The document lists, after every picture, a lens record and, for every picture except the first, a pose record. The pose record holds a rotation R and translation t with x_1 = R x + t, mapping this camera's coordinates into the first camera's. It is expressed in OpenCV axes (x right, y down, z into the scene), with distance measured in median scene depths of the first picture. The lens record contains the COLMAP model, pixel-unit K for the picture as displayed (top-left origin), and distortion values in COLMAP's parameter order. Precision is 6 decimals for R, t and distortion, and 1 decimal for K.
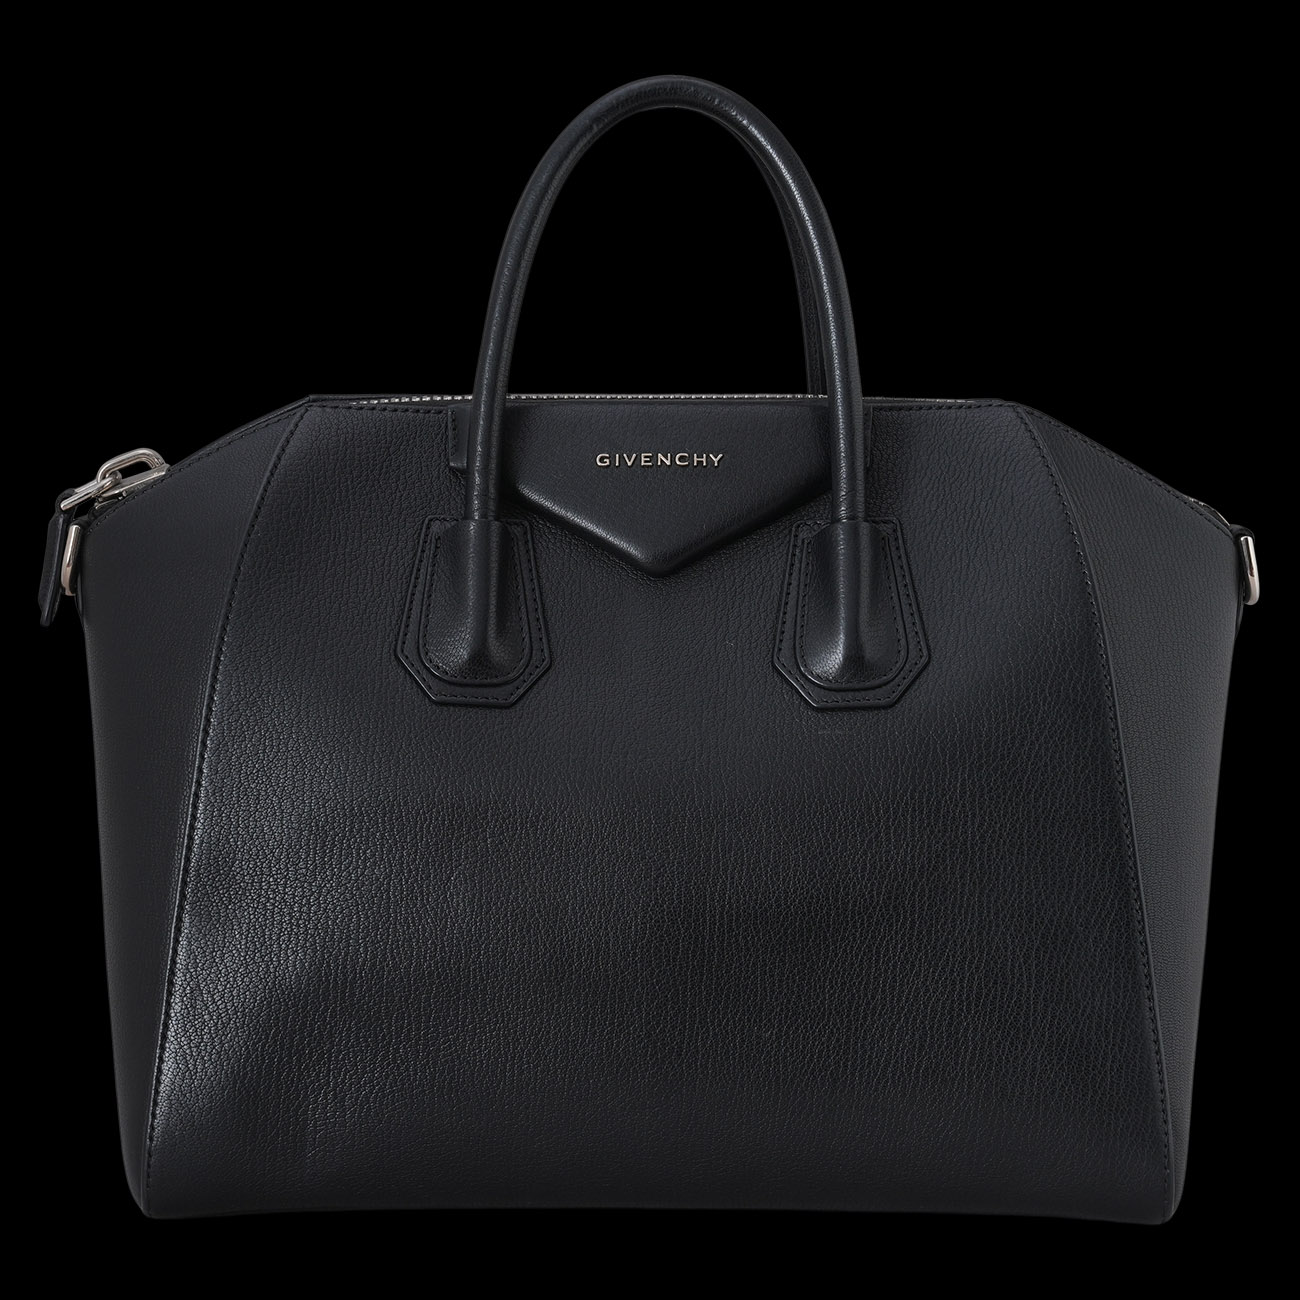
lens RADIAL K [[3738.8, 0, 620.2], [0, 3738.8, 697.7], [0, 0, 1]] dist [0.136550, 0.000000]
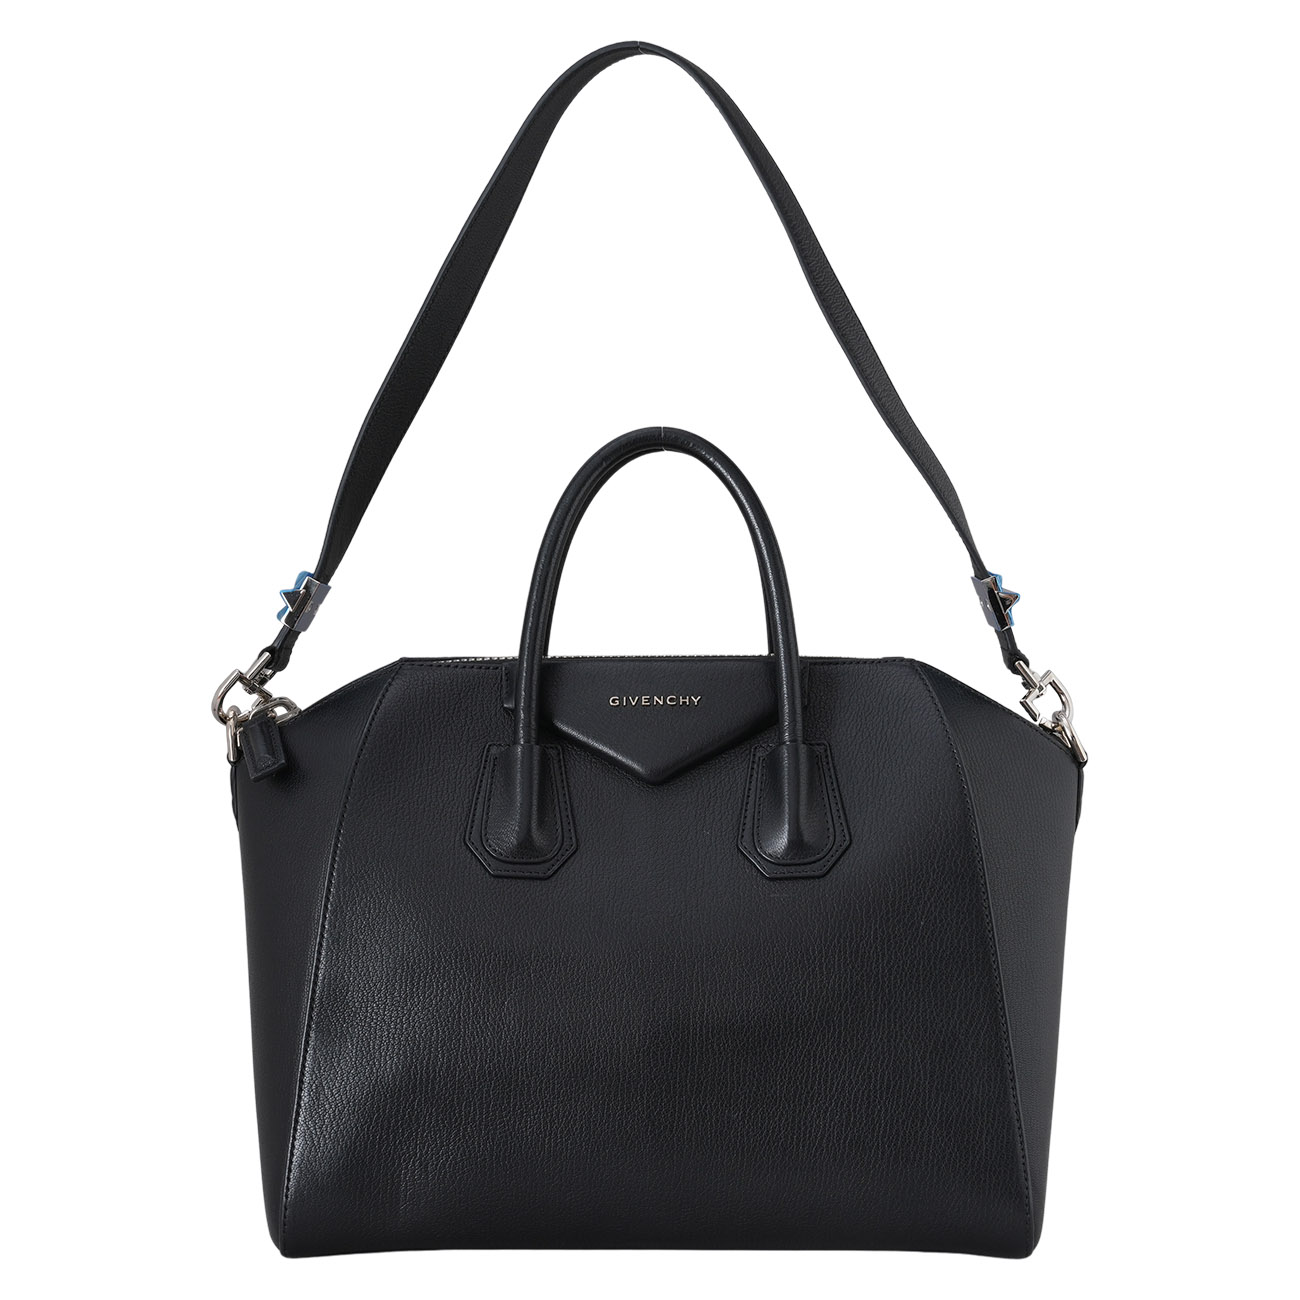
lens RADIAL K [[3220.8, 0, 645.5], [0, 3220.8, 655.7], [0, 0, 1]] dist [0.120611, 0.000000]
pose [[0.999973, -0.006586, -0.003391, 0.011428], [0.006244, 0.995697, -0.092463, 0.030881], [0.003985, 0.092439, 0.995710, -0.194220]]
